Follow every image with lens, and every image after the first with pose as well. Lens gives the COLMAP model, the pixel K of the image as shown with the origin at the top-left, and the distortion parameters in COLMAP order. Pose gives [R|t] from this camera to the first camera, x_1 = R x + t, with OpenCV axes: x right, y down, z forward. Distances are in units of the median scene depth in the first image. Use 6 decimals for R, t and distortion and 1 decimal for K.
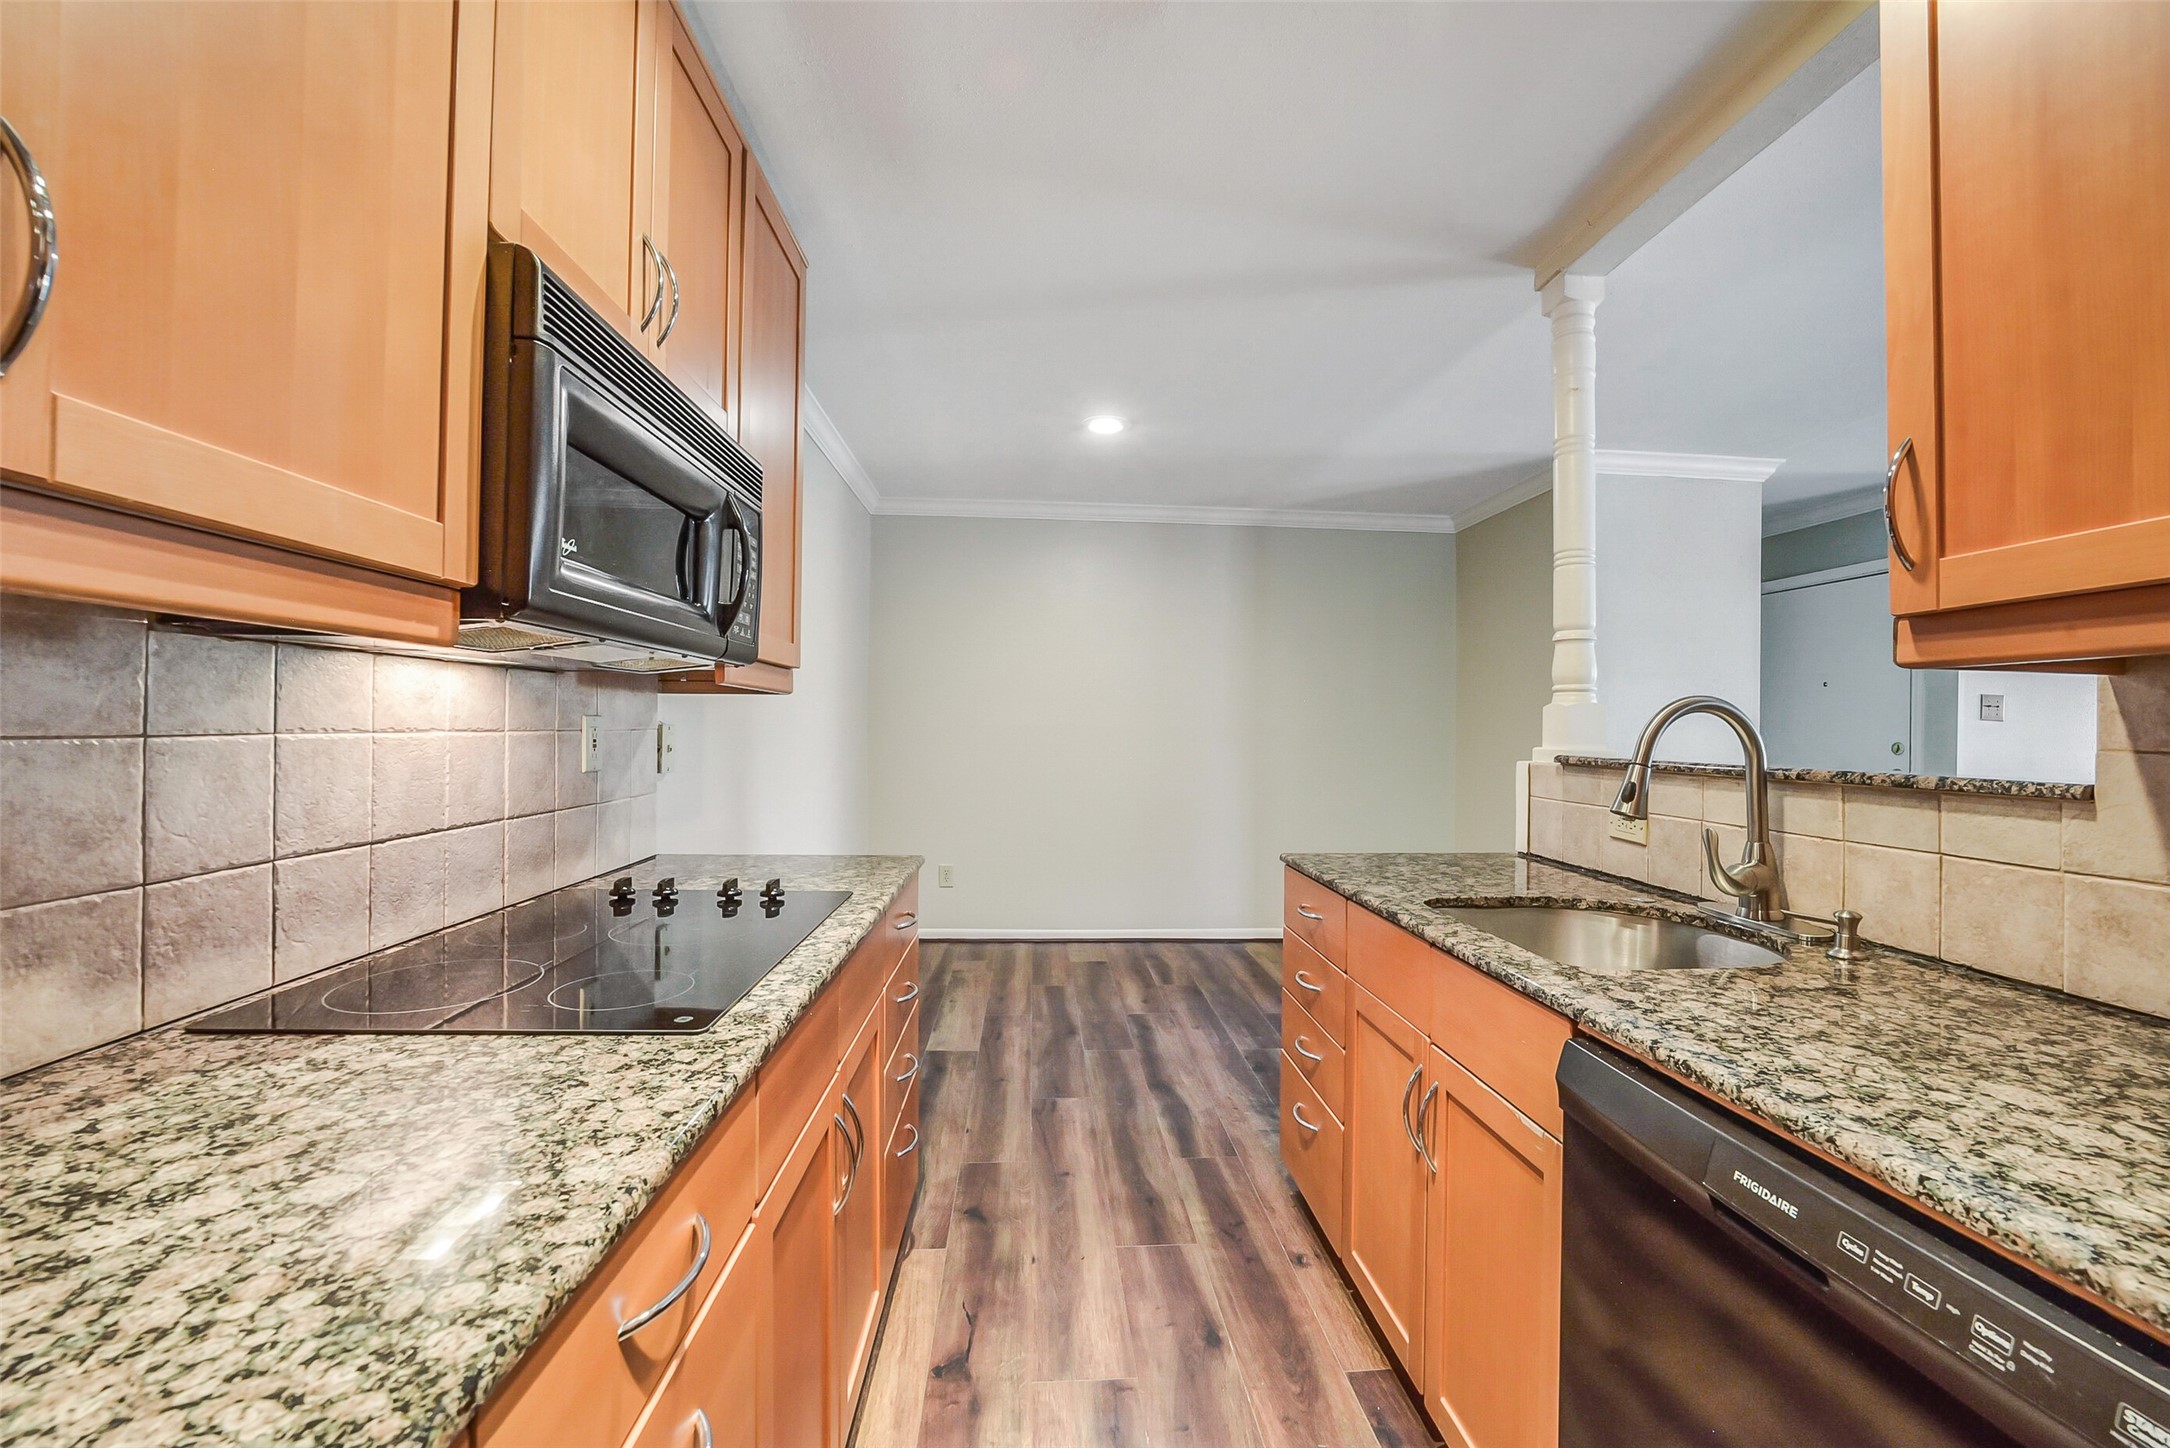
lens RADIAL K [[863.2, 0, 1092.4], [0, 863.2, 709.8], [0, 0, 1]] dist [-0.030266, 0.005923]
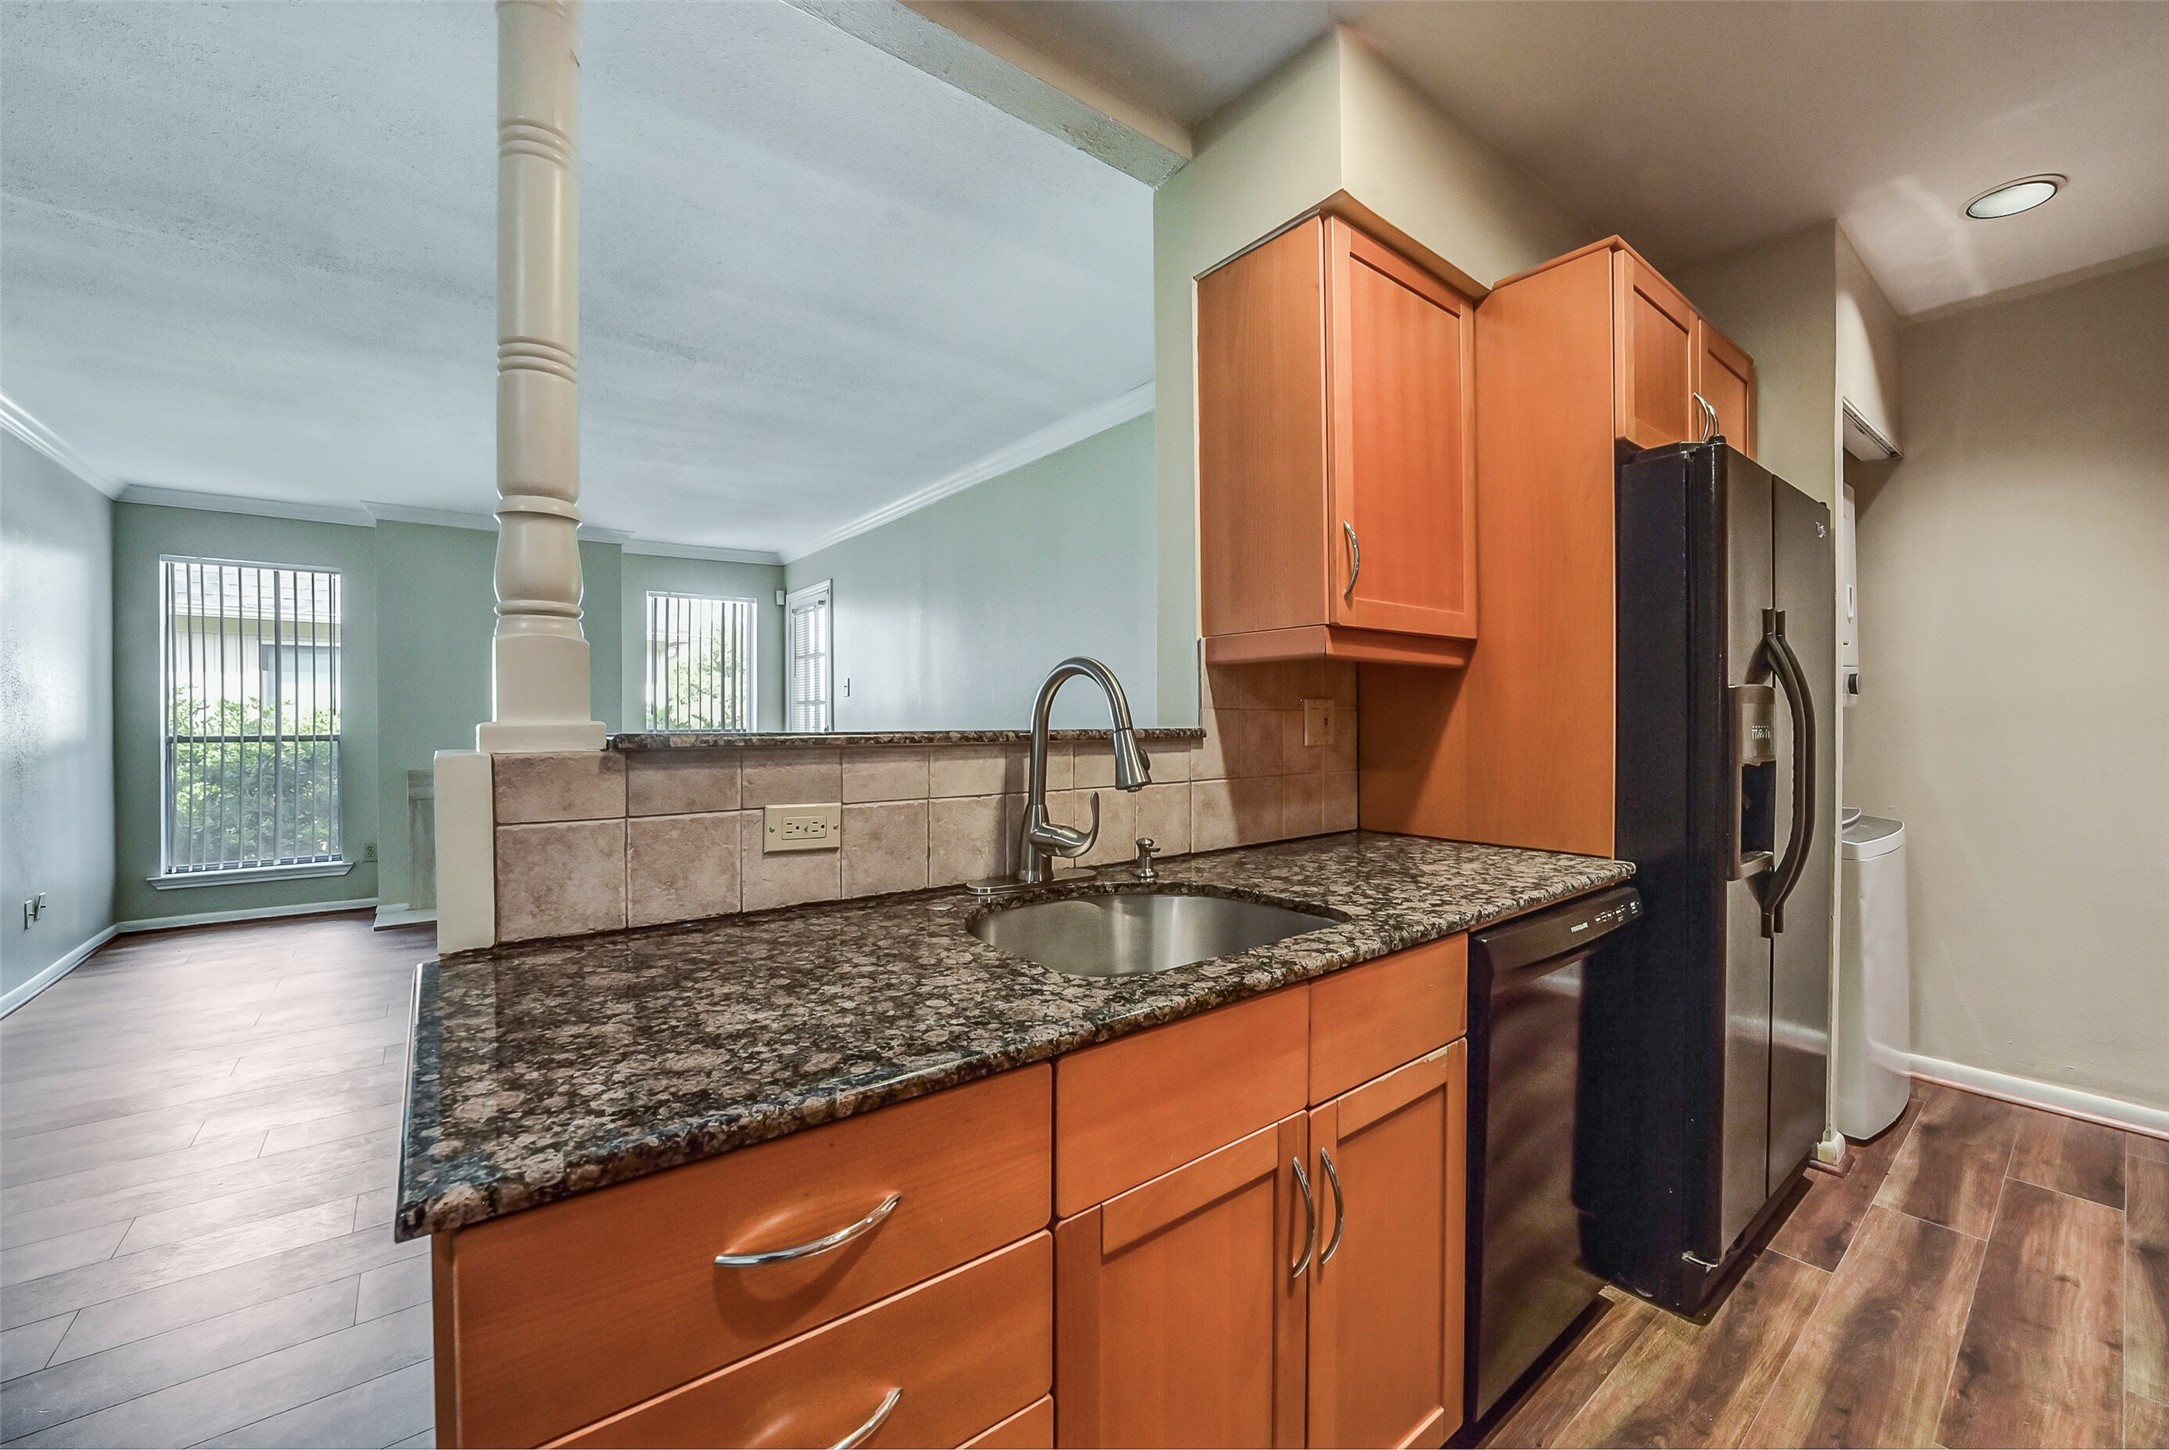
lens RADIAL K [[862.9, 0, 1096.7], [0, 862.9, 721.1], [0, 0, 1]] dist [-0.030266, 0.005923]
pose [[-0.567817, -0.016216, 0.822995, -0.096392], [-0.024835, 0.999688, 0.002563, 0.041187], [-0.822780, -0.018984, -0.568043, 1.305378]]
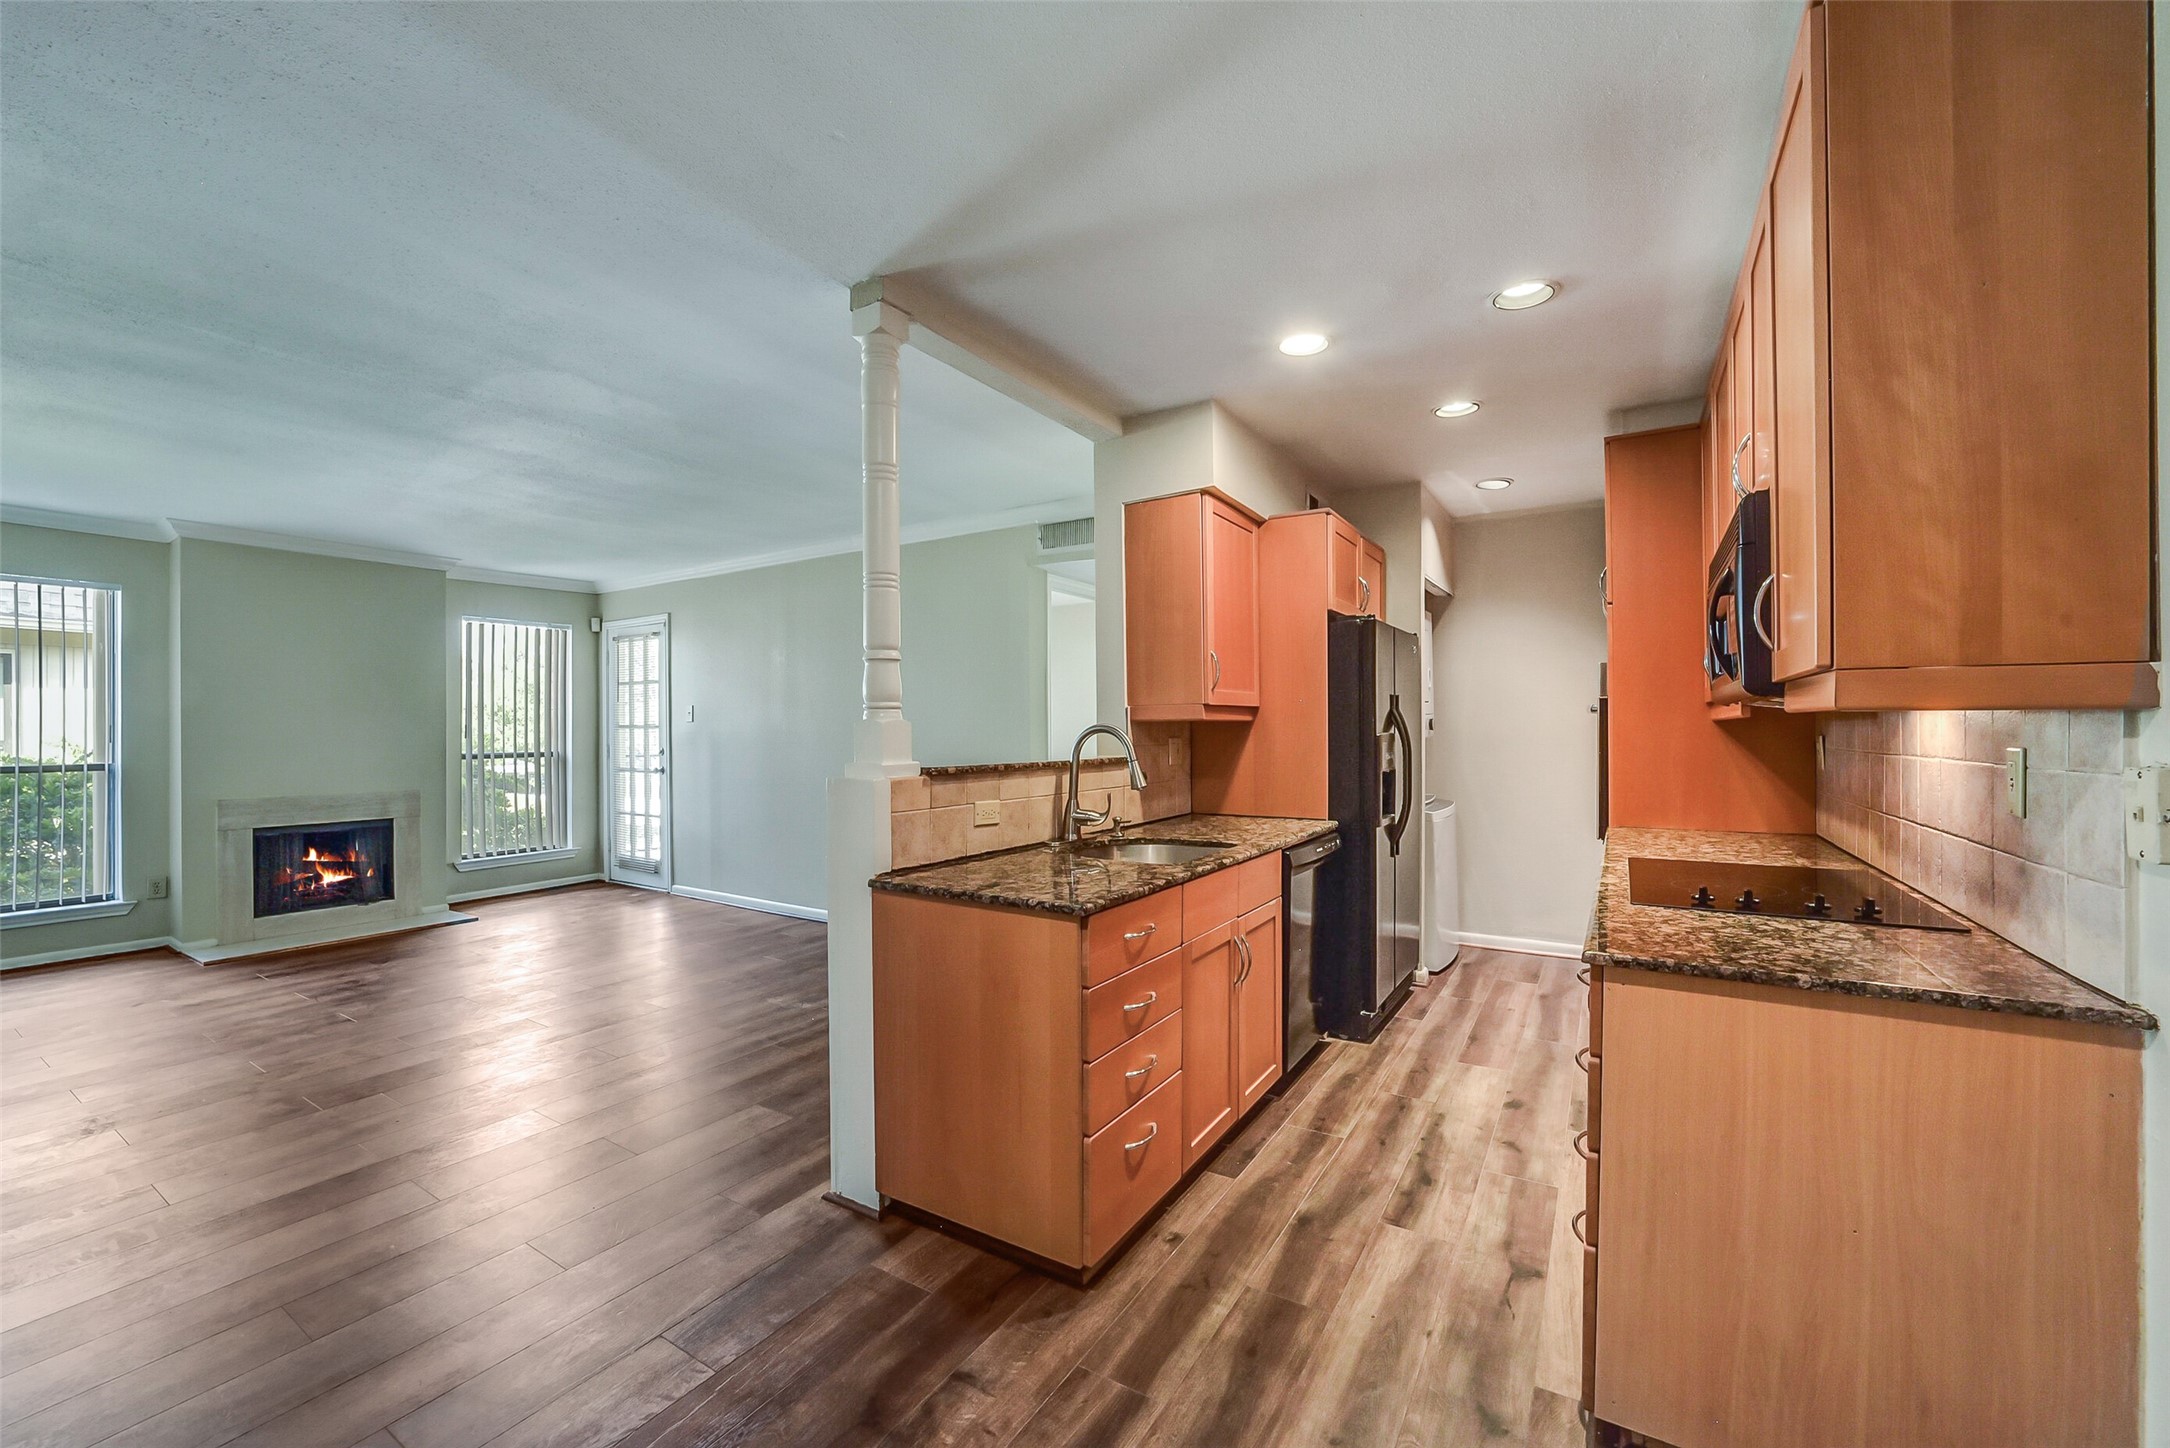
lens RADIAL K [[863.2, 0, 1096.0], [0, 863.2, 728.1], [0, 0, 1]] dist [-0.030266, 0.005923]
pose [[-0.814098, -0.010132, 0.580639, -0.324884], [-0.020646, 0.999721, -0.011503, 0.012156], [-0.580360, -0.021353, -0.814080, 2.119408]]
